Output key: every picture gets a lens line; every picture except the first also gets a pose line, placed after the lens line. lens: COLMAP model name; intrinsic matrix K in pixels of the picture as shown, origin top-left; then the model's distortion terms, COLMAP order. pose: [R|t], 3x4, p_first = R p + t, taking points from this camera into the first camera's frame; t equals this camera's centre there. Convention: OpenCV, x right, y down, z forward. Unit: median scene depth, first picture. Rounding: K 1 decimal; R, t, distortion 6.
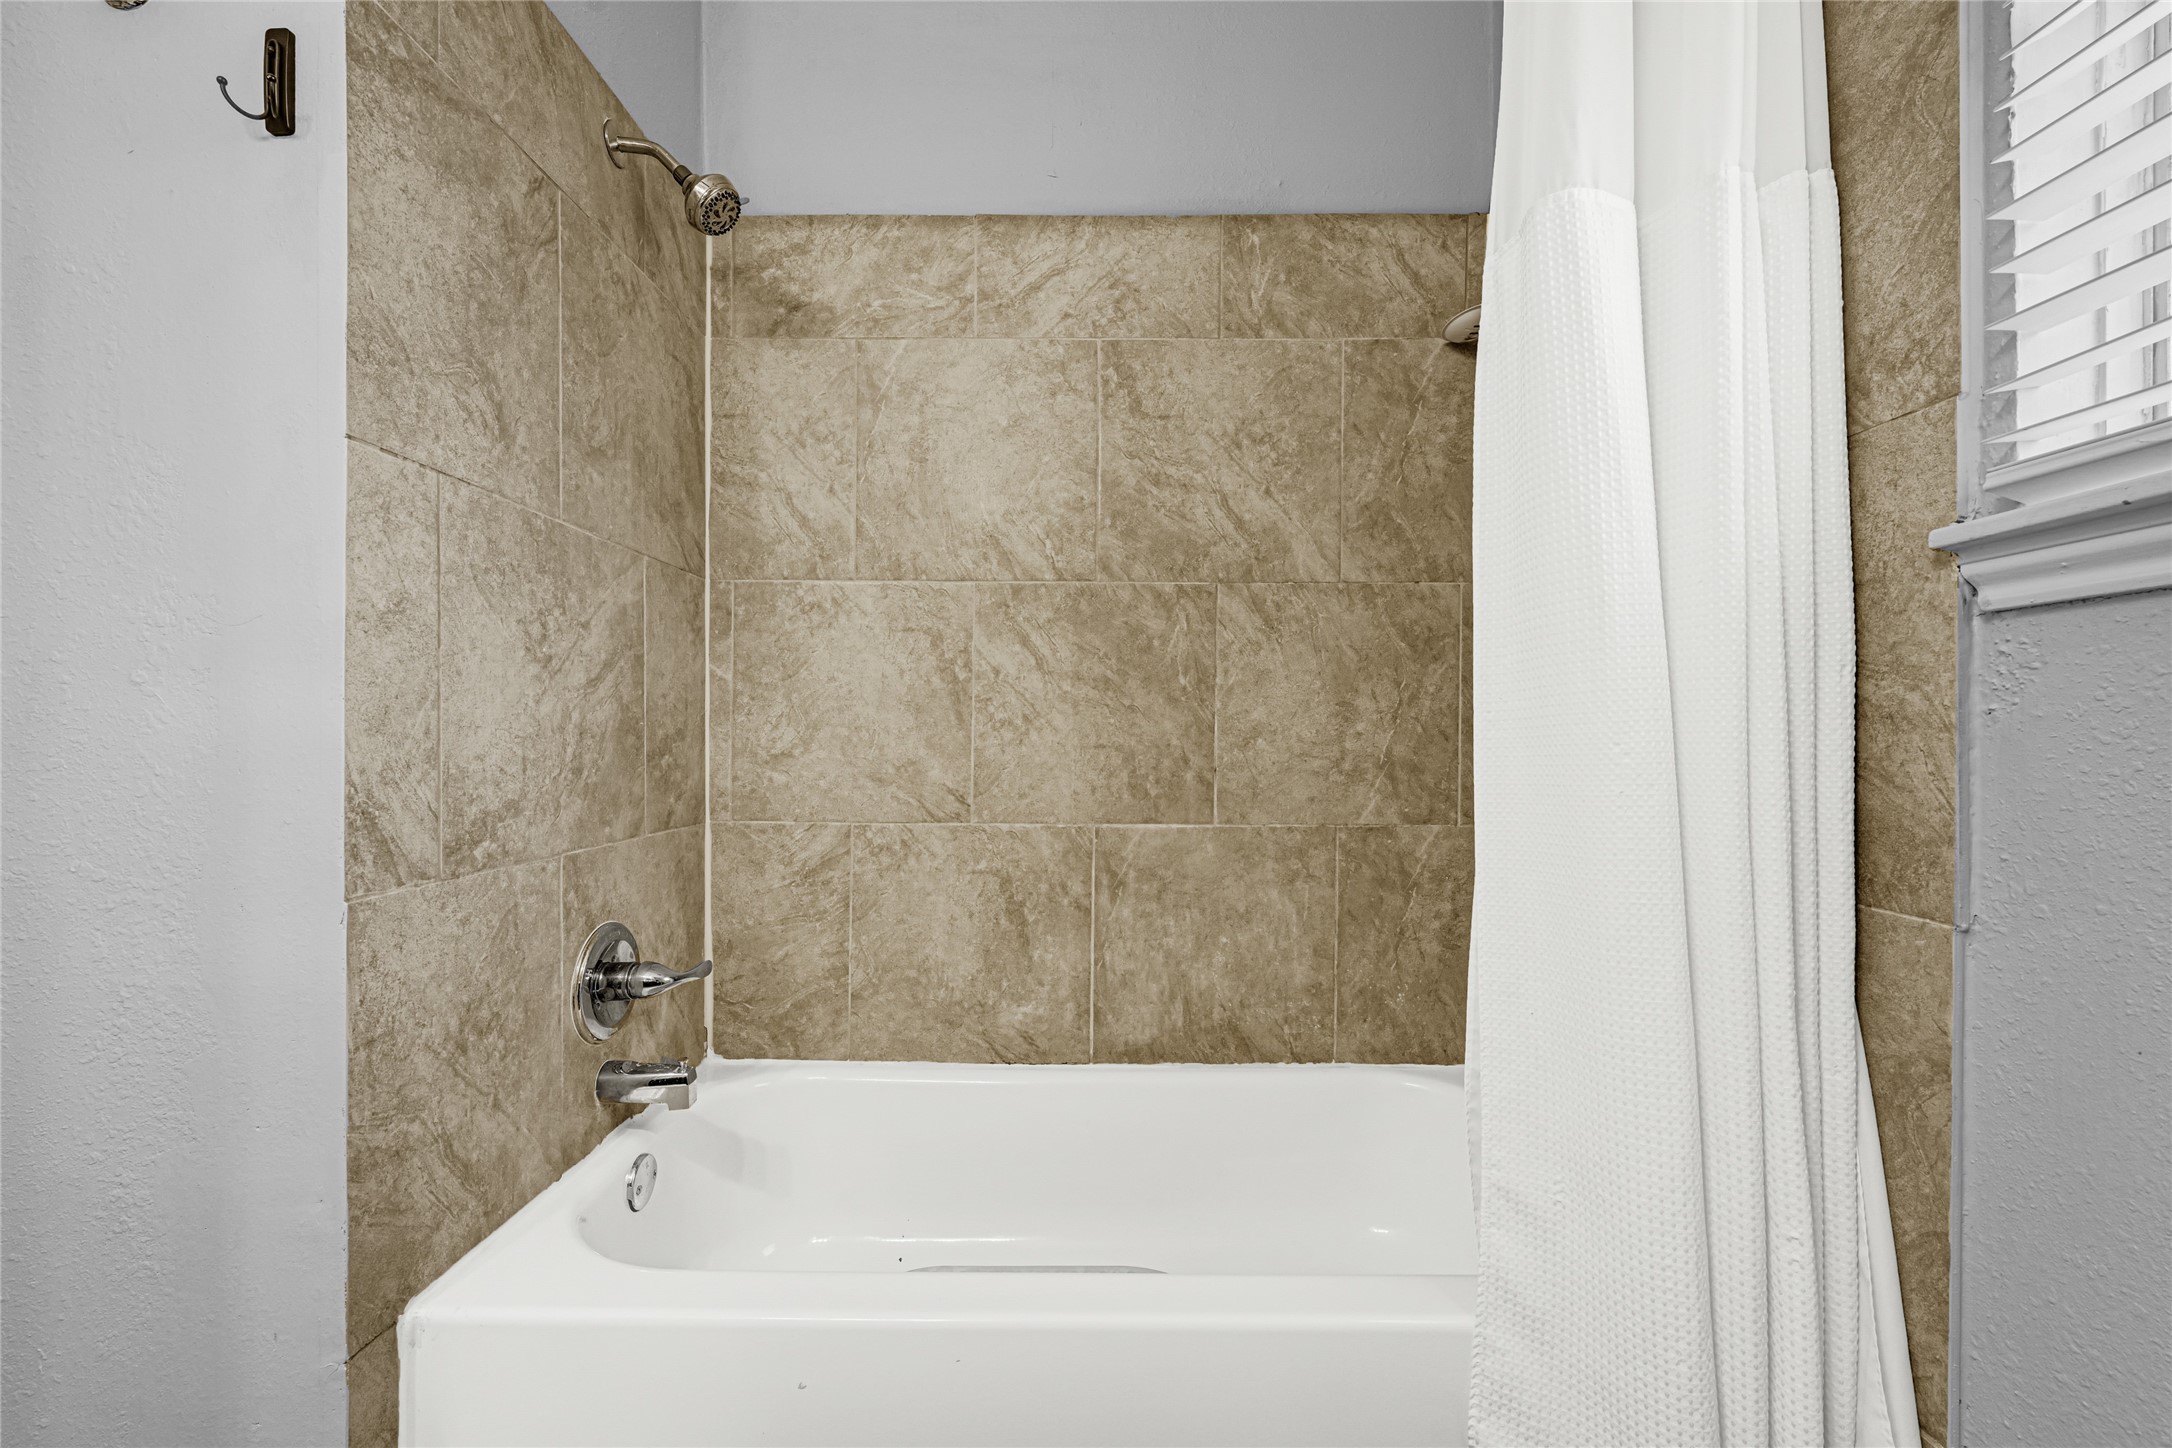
lens RADIAL K [[890.9, 0, 1085.1], [0, 890.9, 727.0], [0, 0, 1]] dist [-0.001574, -0.000201]
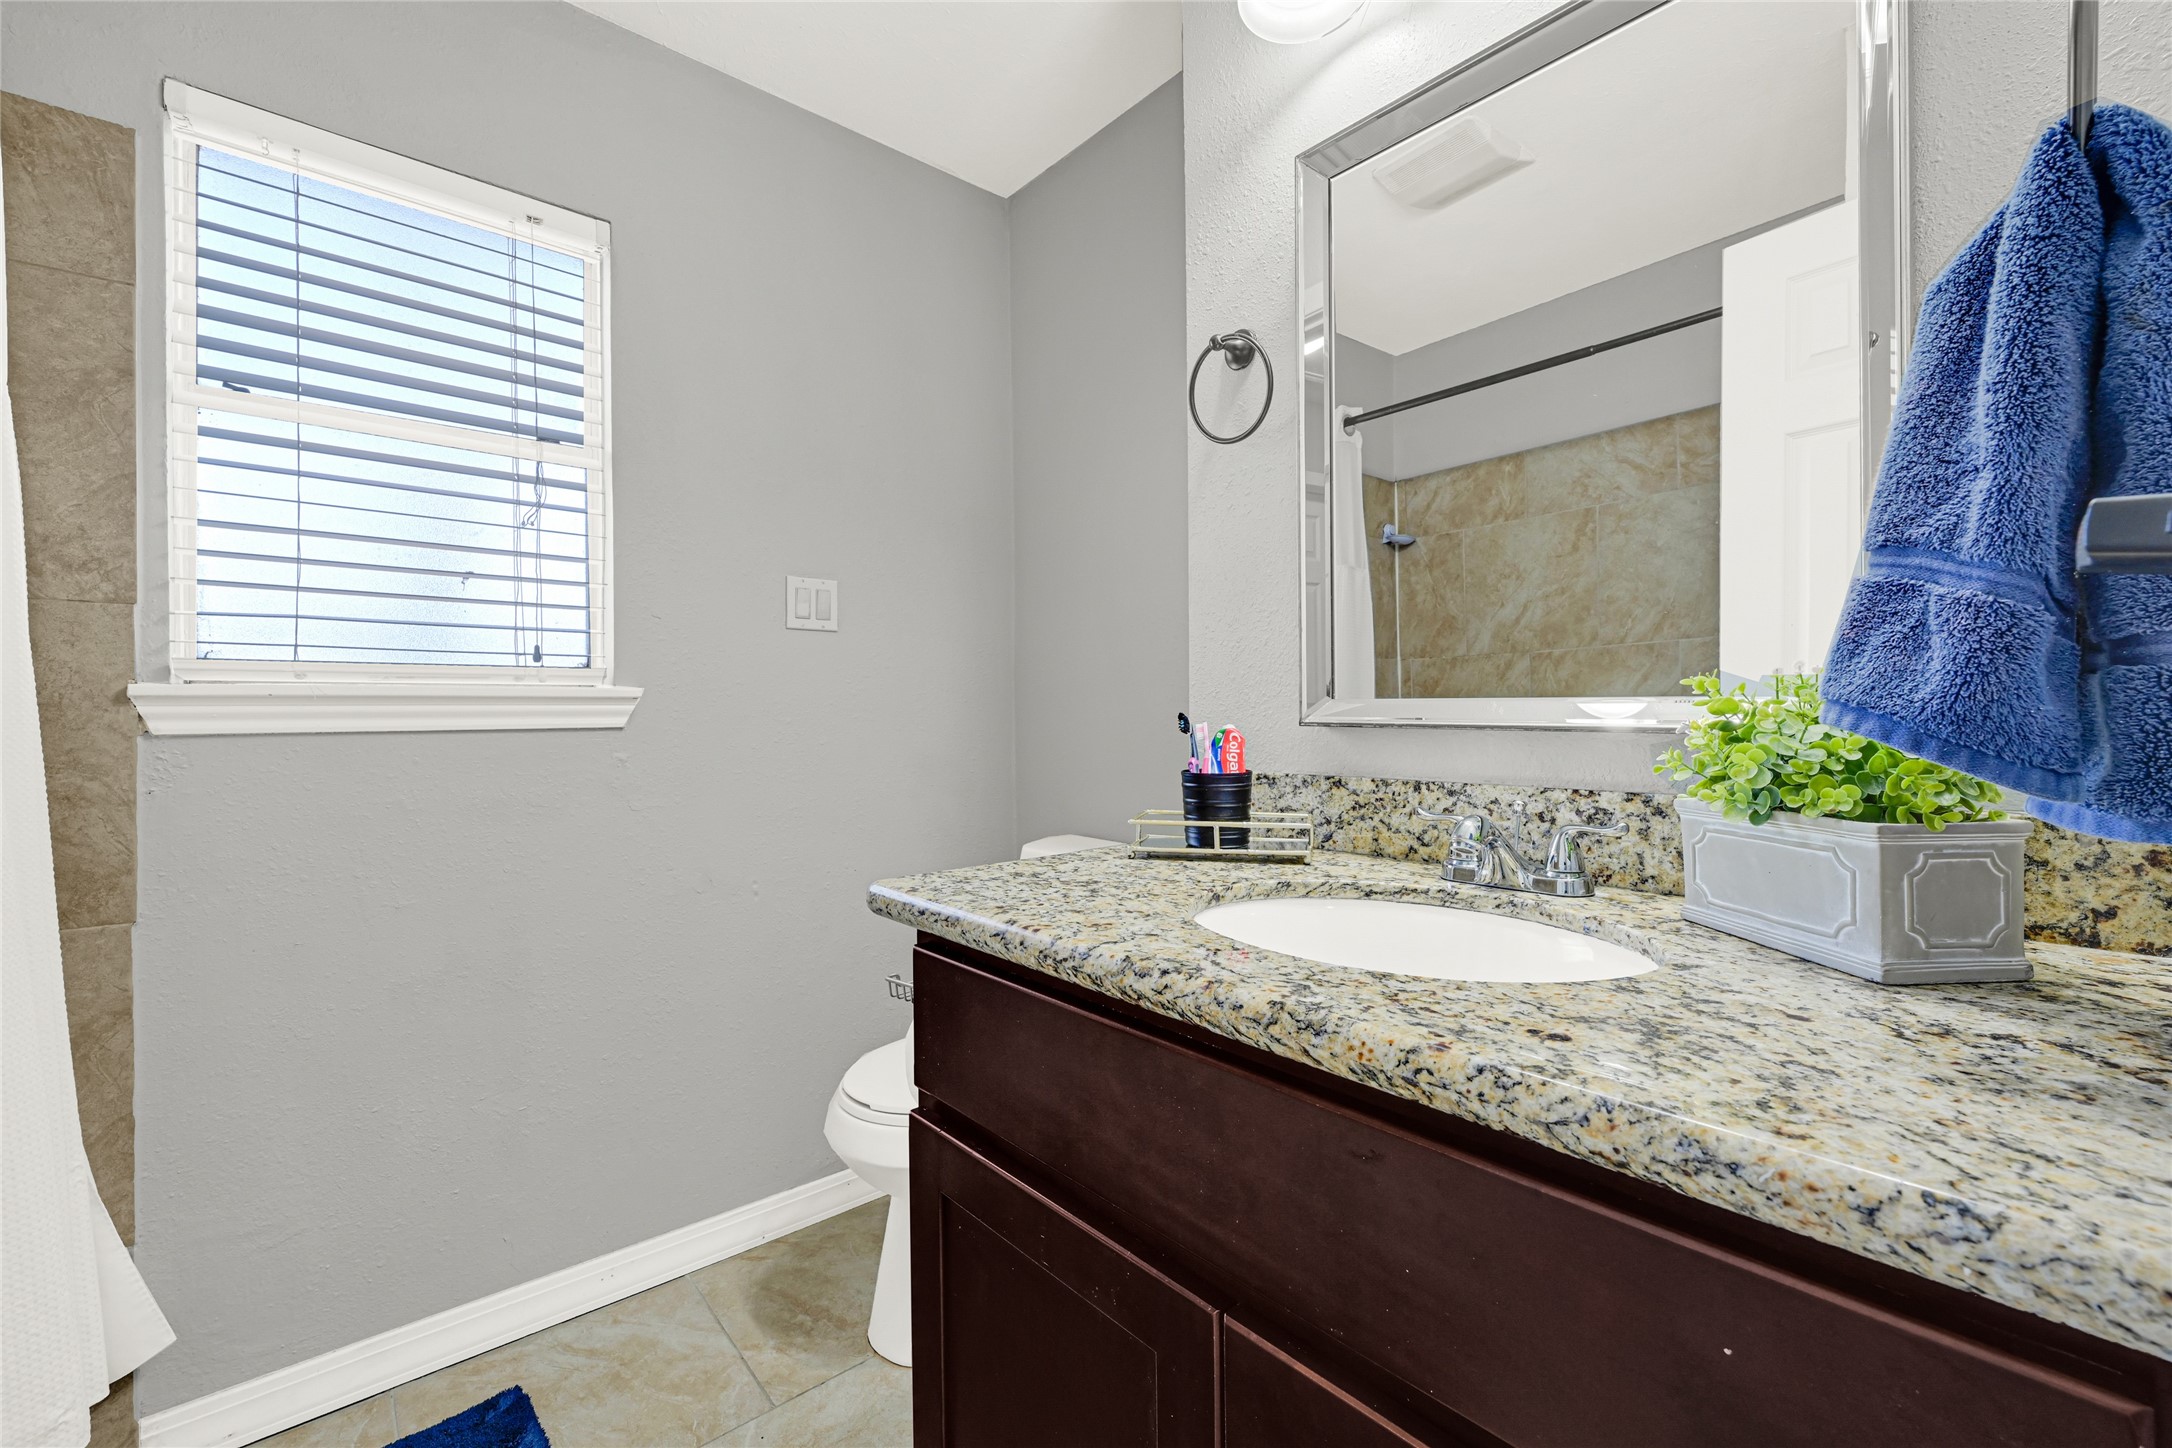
lens RADIAL K [[890.9, 0, 1088.3], [0, 890.9, 723.4], [0, 0, 1]] dist [-0.001574, -0.000201]
pose [[-0.673036, 0.011724, 0.739516, -1.416887], [0.023345, 0.999713, 0.005398, -0.111017], [-0.739241, 0.020897, -0.673117, 0.775415]]
